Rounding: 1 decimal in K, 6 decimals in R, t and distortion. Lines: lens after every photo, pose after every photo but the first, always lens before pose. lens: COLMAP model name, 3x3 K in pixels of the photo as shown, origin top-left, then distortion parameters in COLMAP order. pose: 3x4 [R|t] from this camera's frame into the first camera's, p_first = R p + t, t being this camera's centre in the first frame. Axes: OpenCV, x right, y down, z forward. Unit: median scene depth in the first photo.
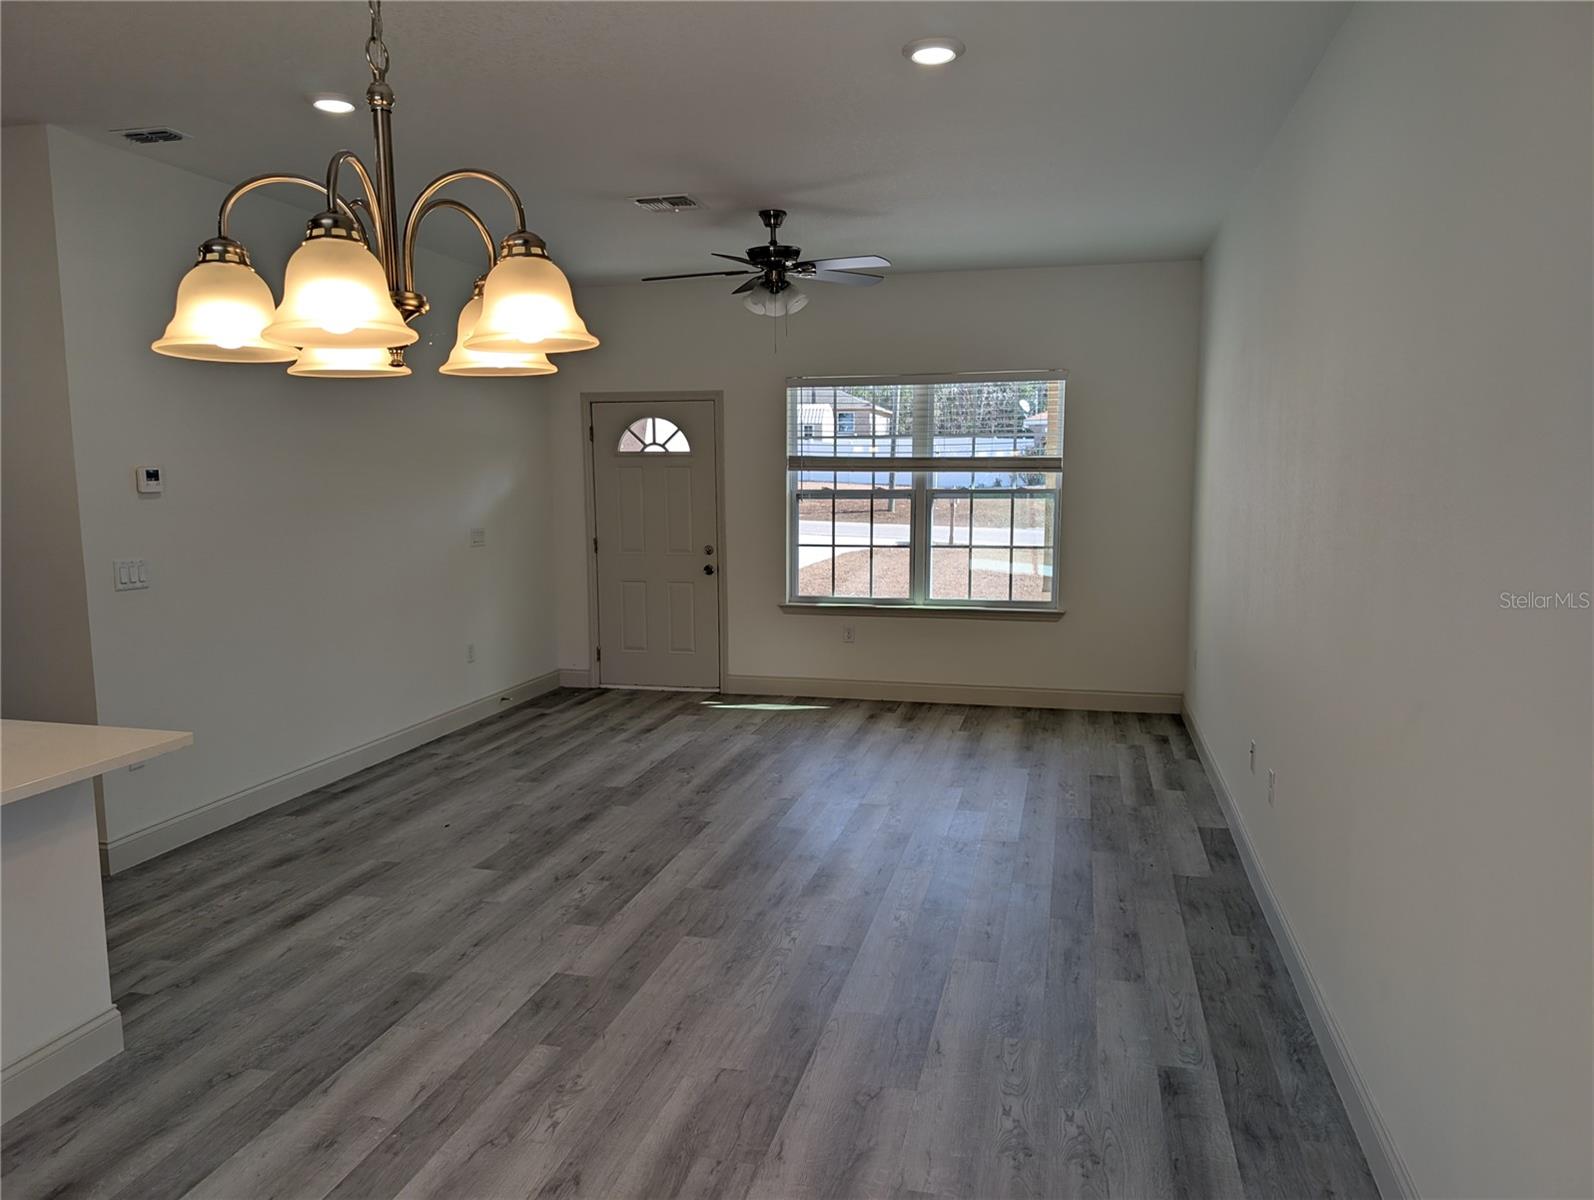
lens RADIAL K [[1149.9, 0, 794.1], [0, 1149.9, 609.4], [0, 0, 1]] dist [0.019163, -0.011161]
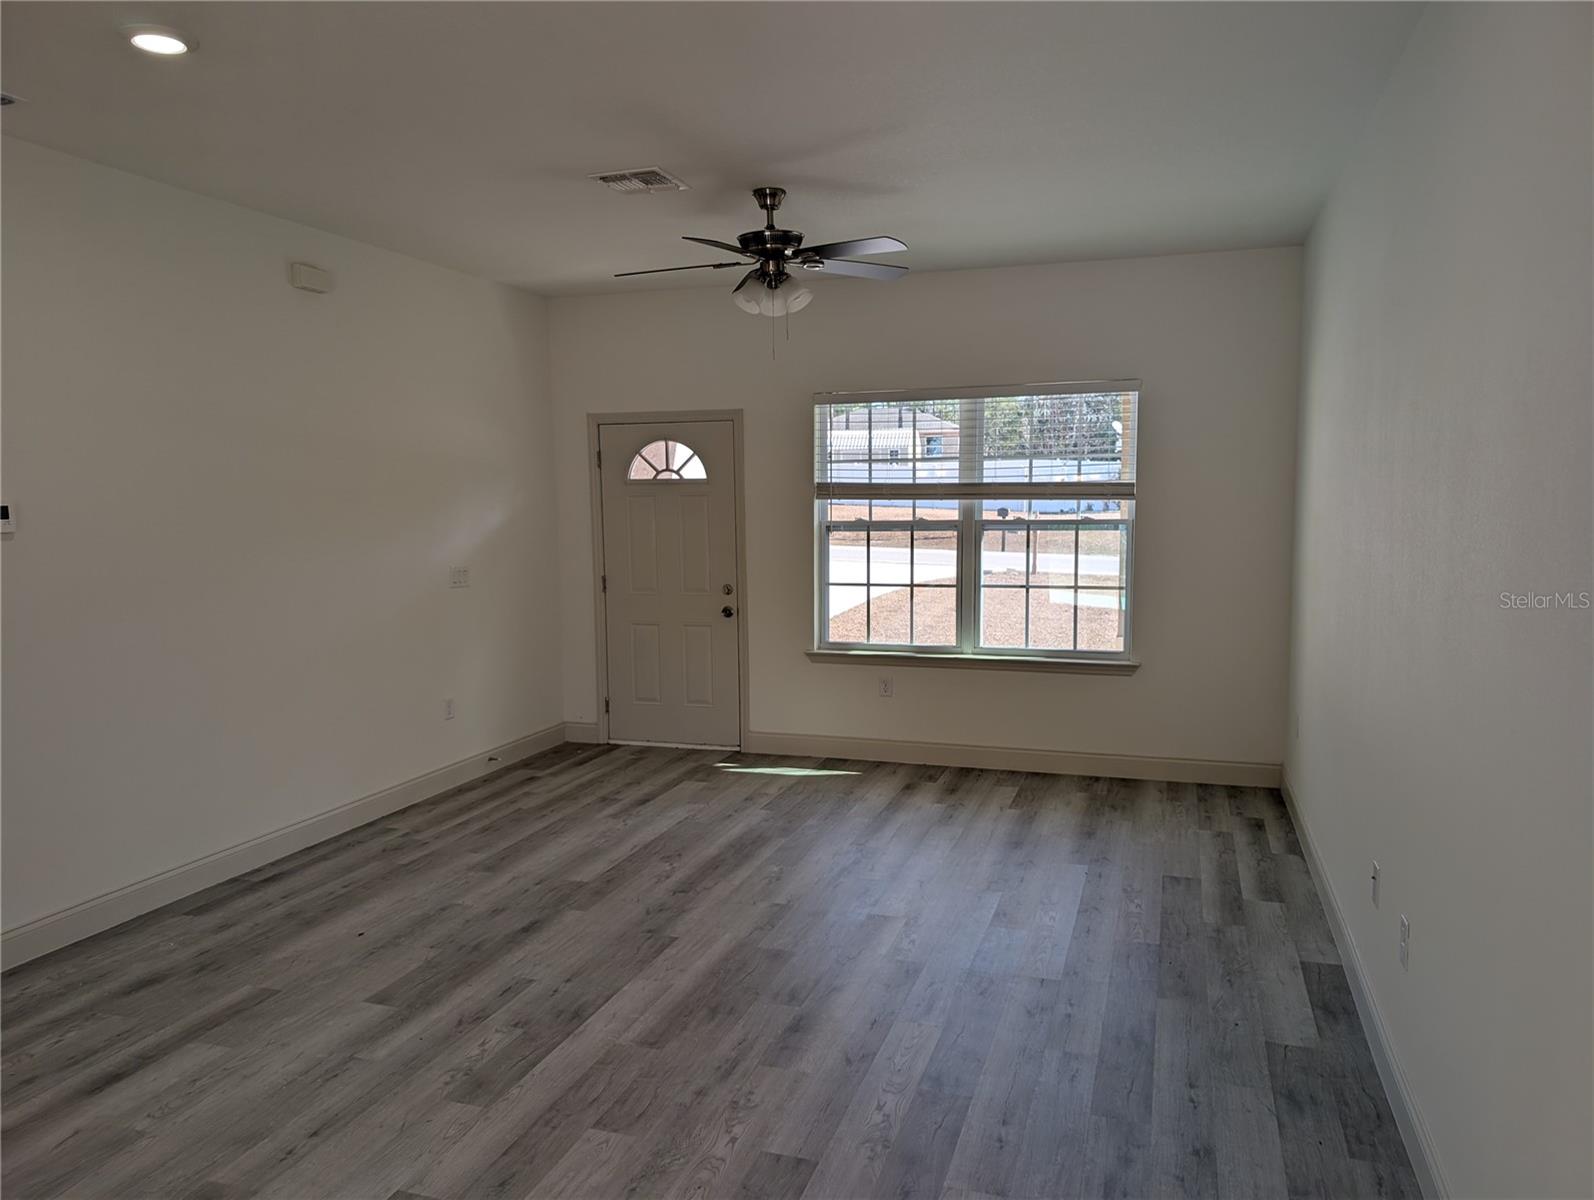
lens RADIAL K [[1149.9, 0, 794.7], [0, 1149.9, 613.3], [0, 0, 1]] dist [0.019163, -0.011161]
pose [[0.996870, 0.002689, -0.079012, 0.077122], [-0.004114, 0.999832, -0.017879, -0.030134], [0.078950, 0.018148, 0.996713, 0.209640]]
